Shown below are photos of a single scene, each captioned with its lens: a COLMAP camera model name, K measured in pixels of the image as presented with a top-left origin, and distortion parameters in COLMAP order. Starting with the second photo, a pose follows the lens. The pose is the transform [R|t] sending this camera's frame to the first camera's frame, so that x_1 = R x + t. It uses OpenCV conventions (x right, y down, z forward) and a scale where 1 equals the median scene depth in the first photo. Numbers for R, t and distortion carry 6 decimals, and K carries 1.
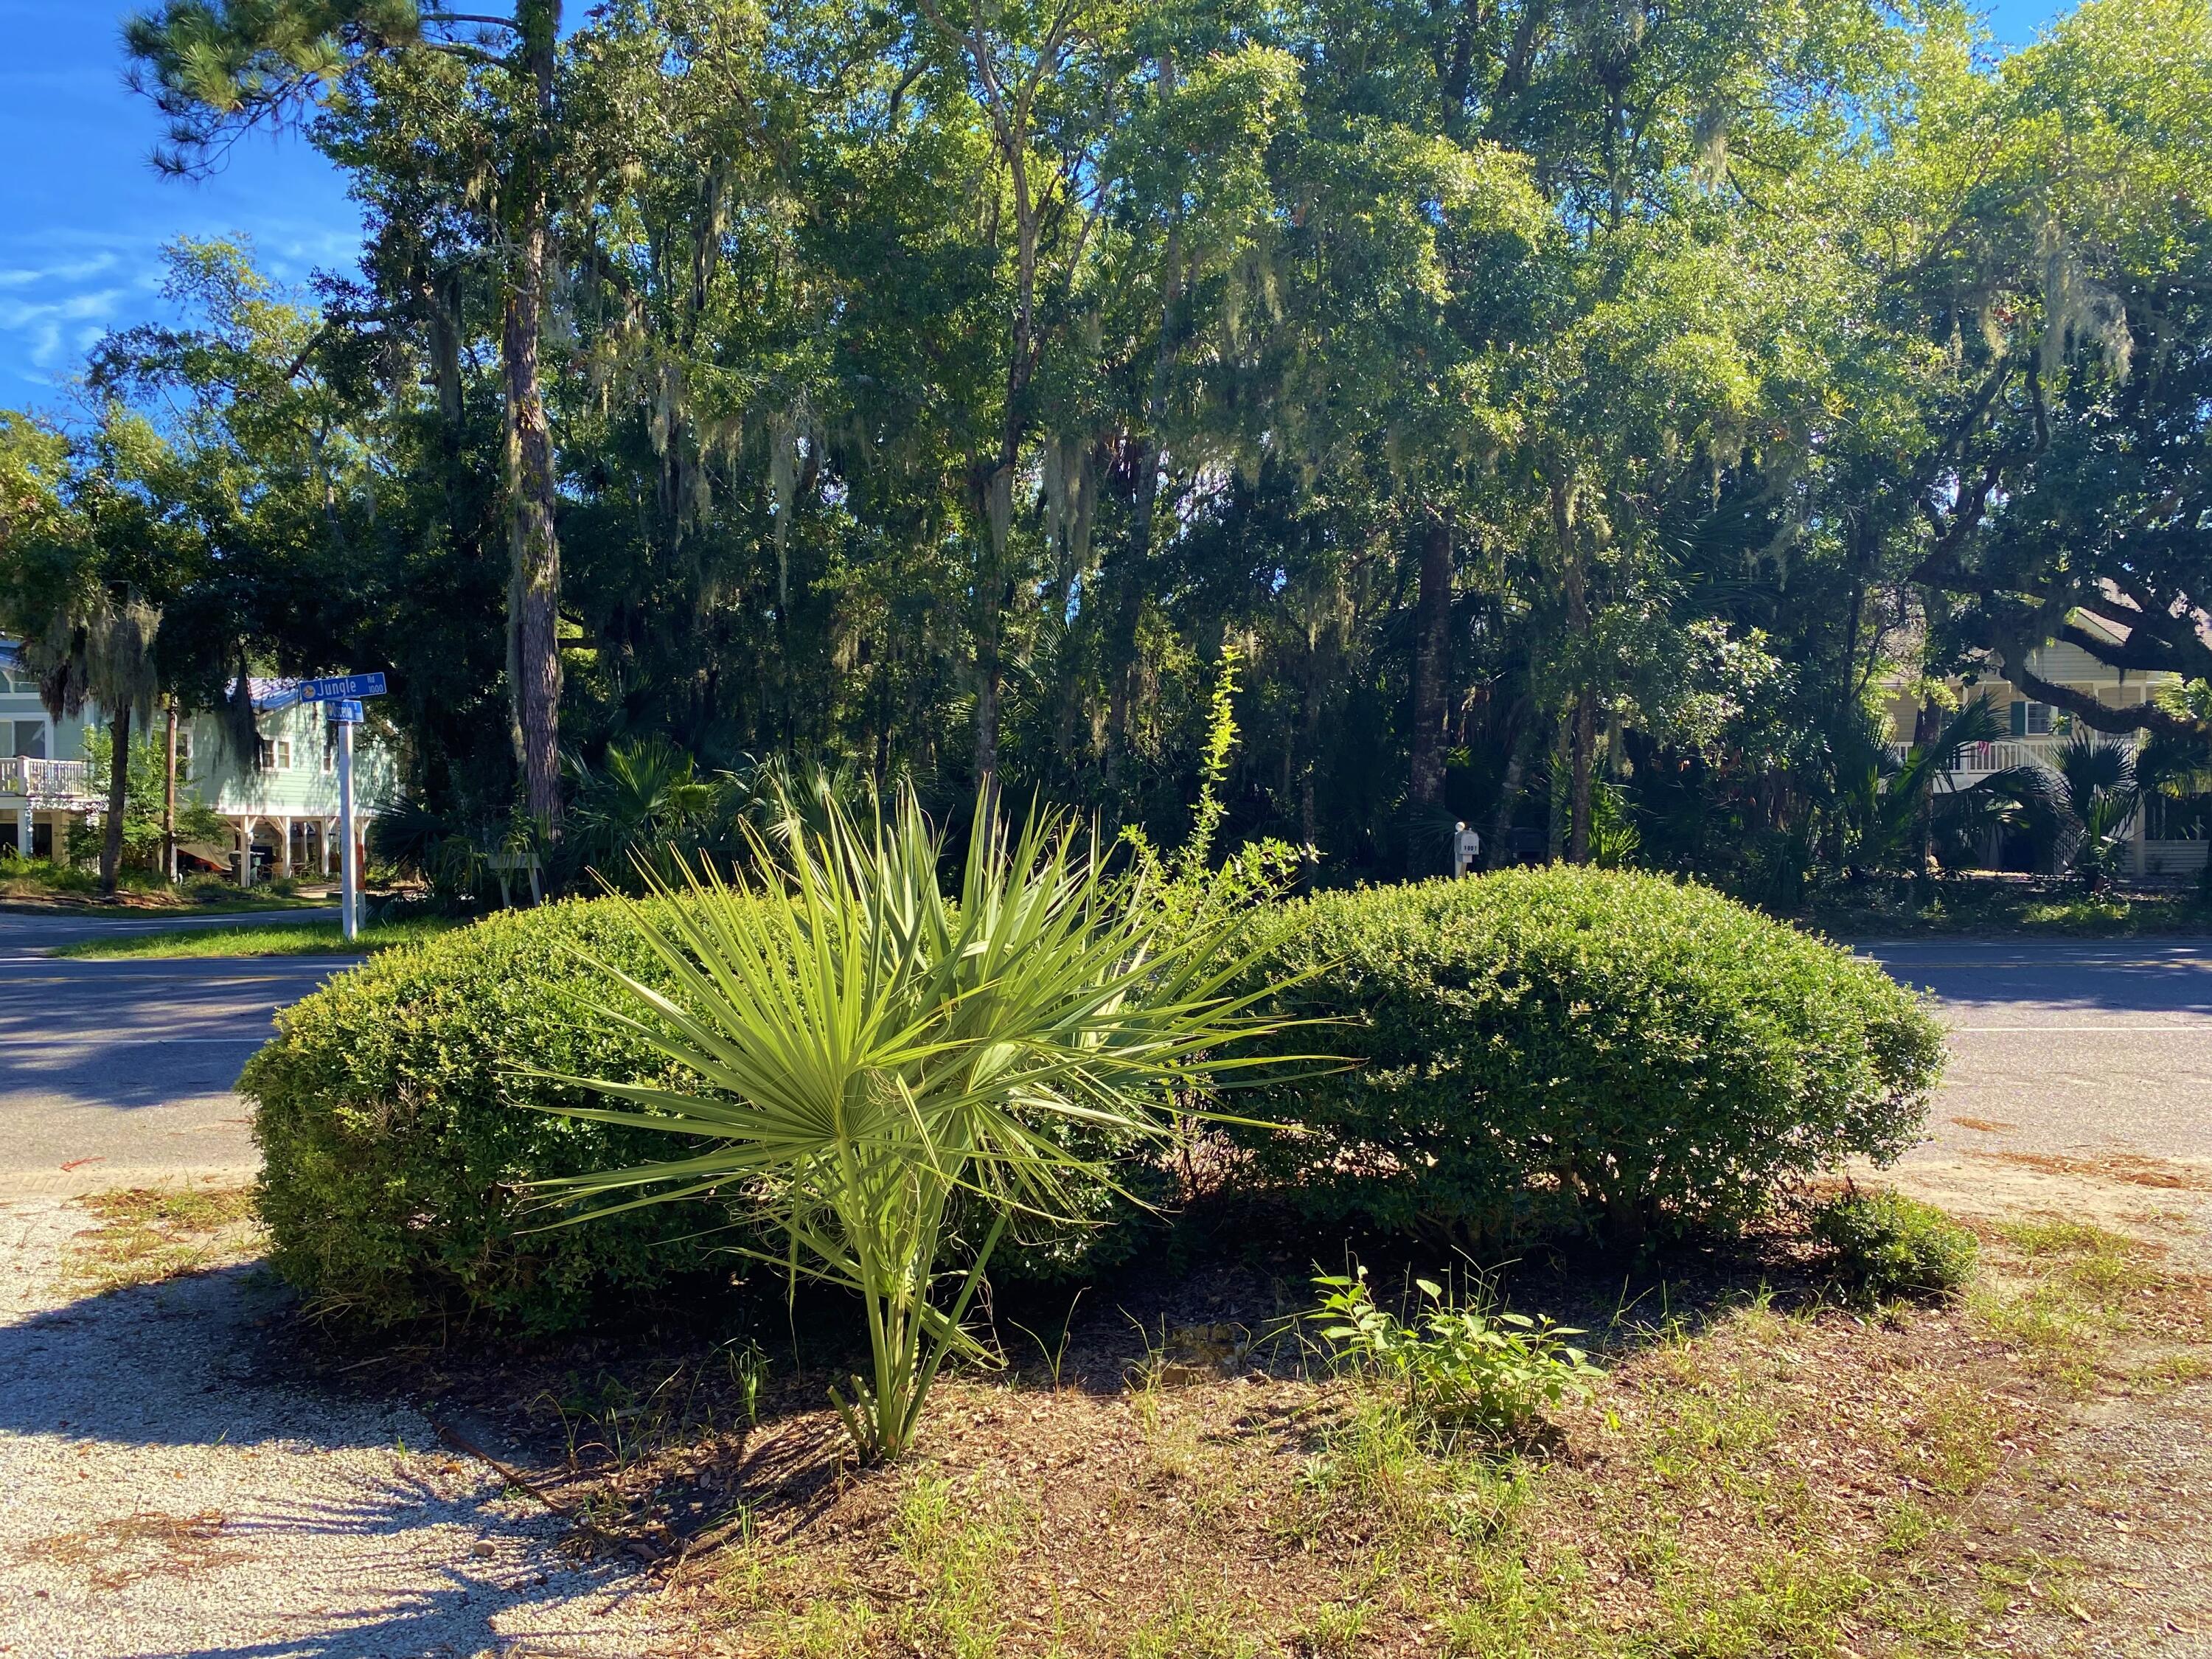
lens RADIAL K [[1720.2, 0, 1099.8], [0, 1720.2, 831.9], [0, 0, 1]] dist [0.047370, -0.022944]
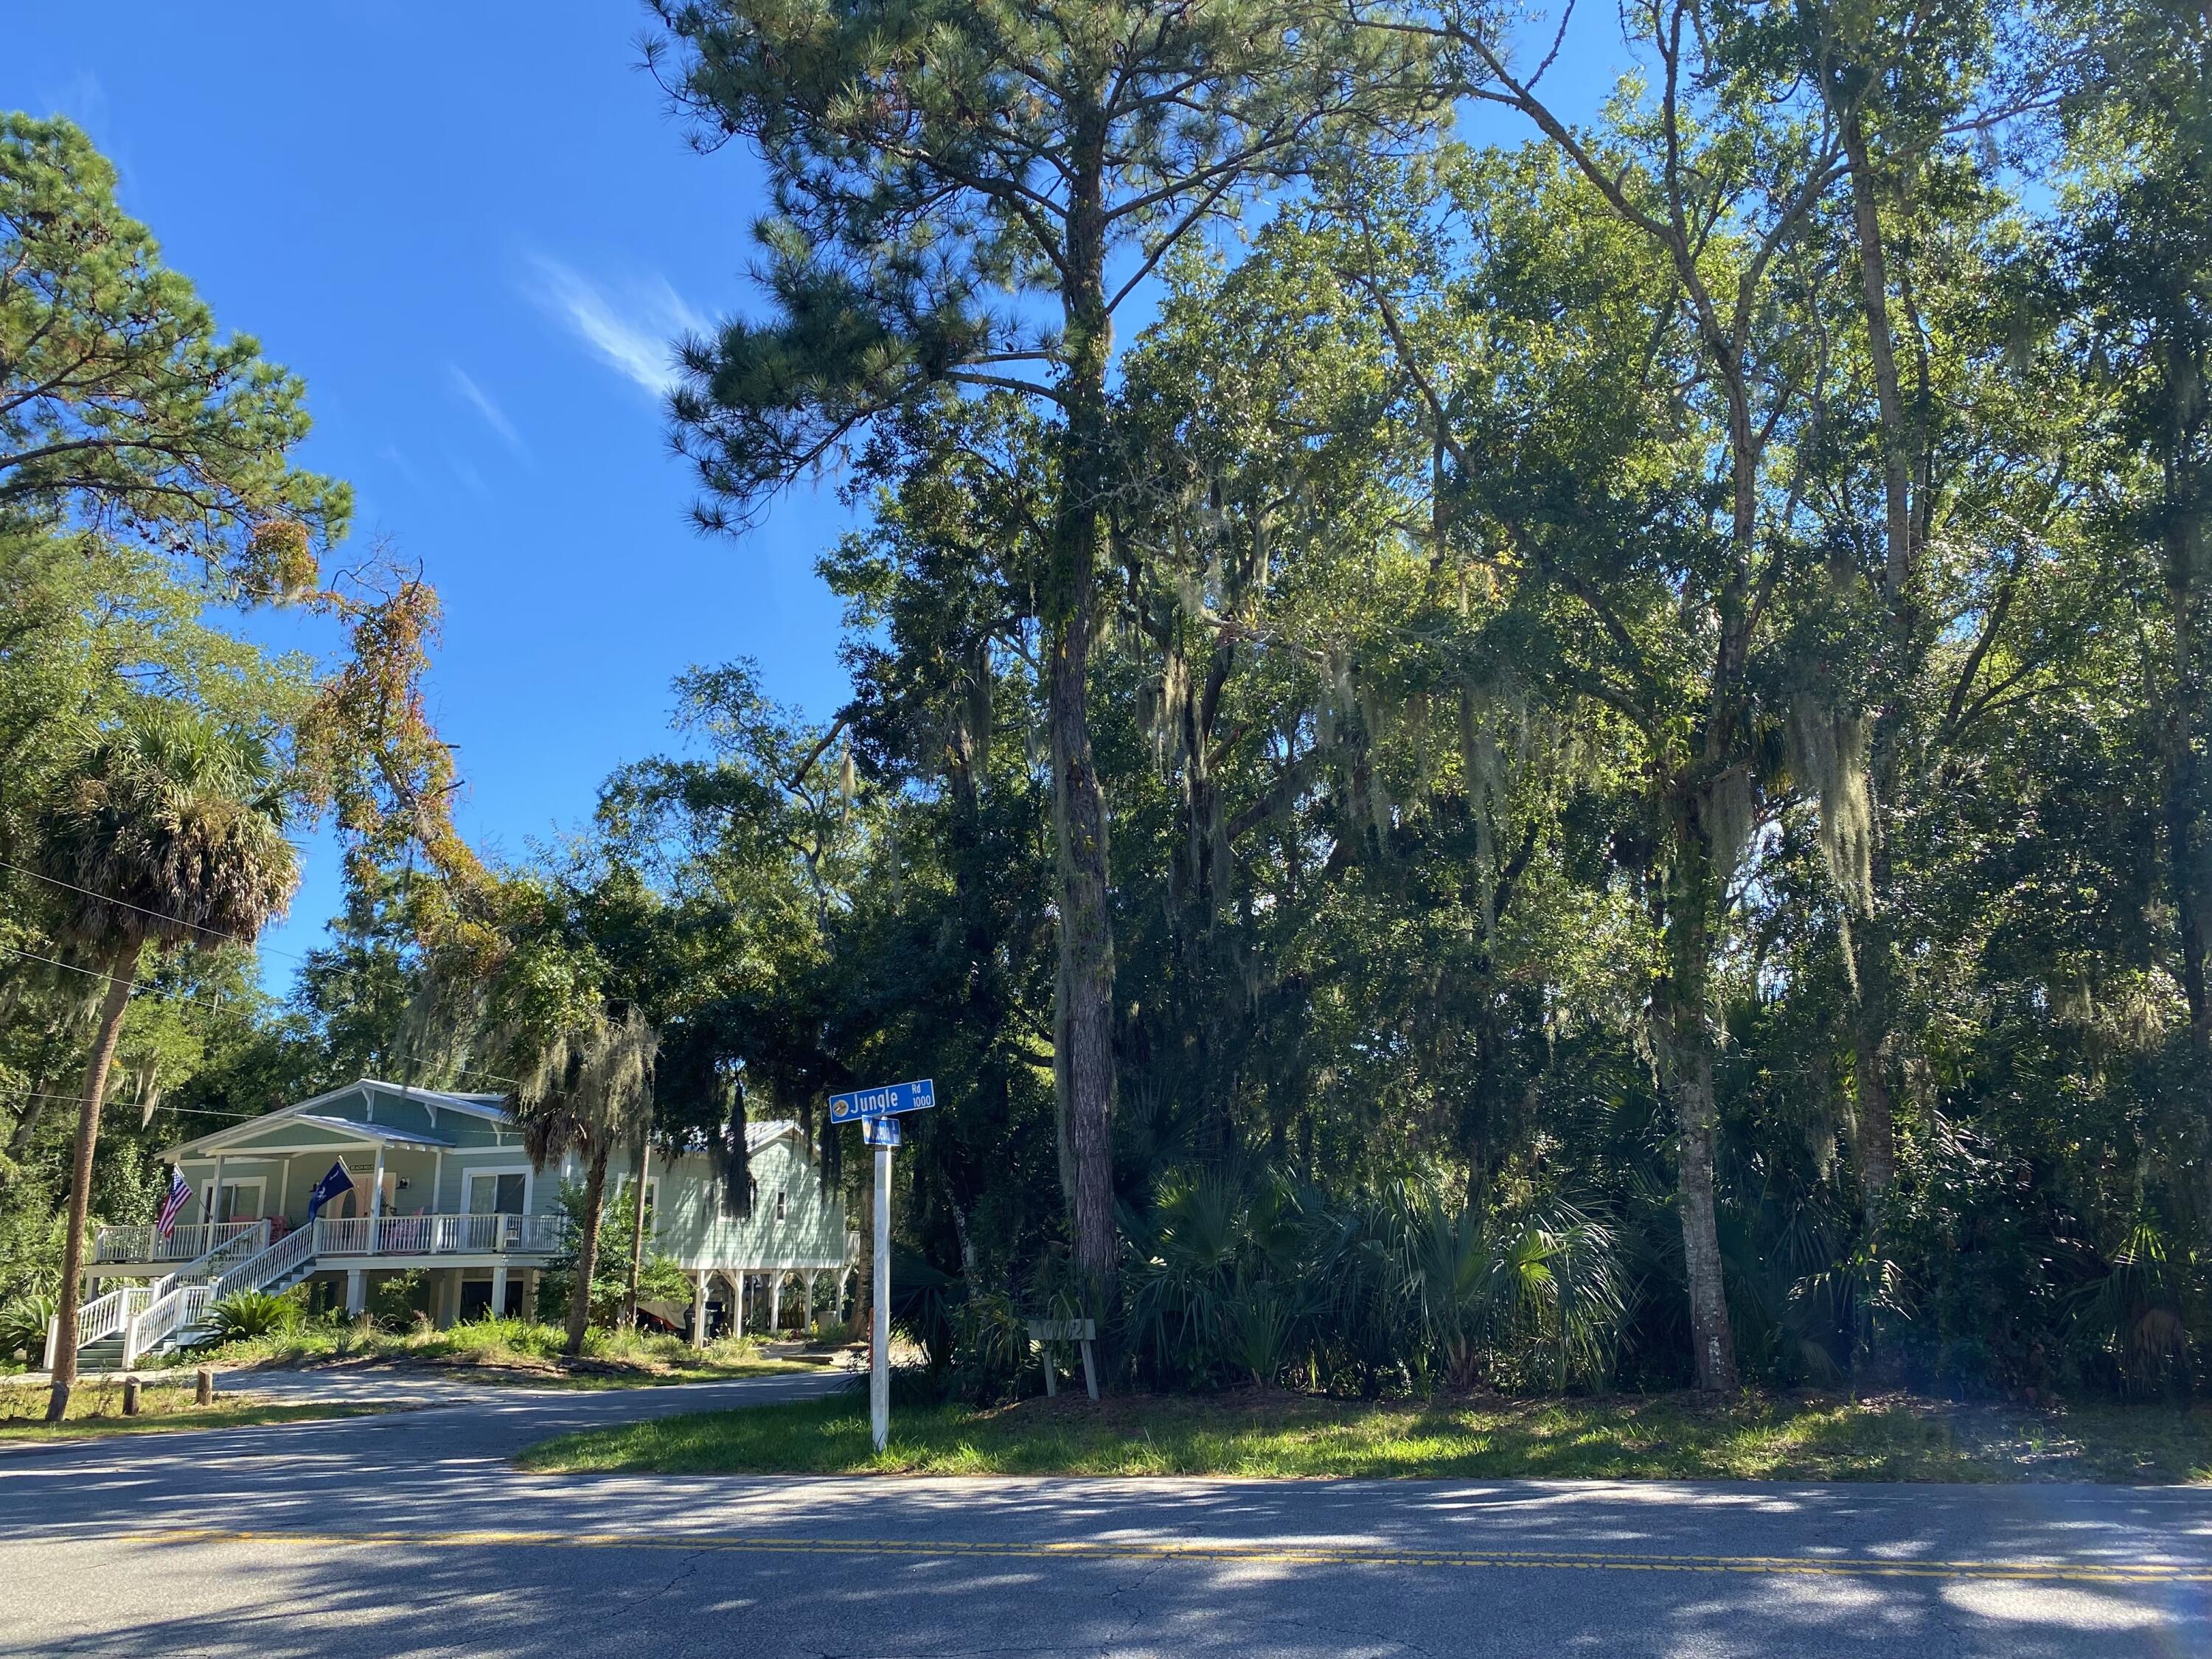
lens RADIAL K [[1720.2, 0, 1099.8], [0, 1720.2, 831.9], [0, 0, 1]] dist [0.047370, -0.022944]
pose [[0.974086, -0.062387, -0.217402, -0.092830], [0.006011, 0.968006, -0.250854, -0.004333], [0.226097, 0.243047, 0.943297, 0.150454]]
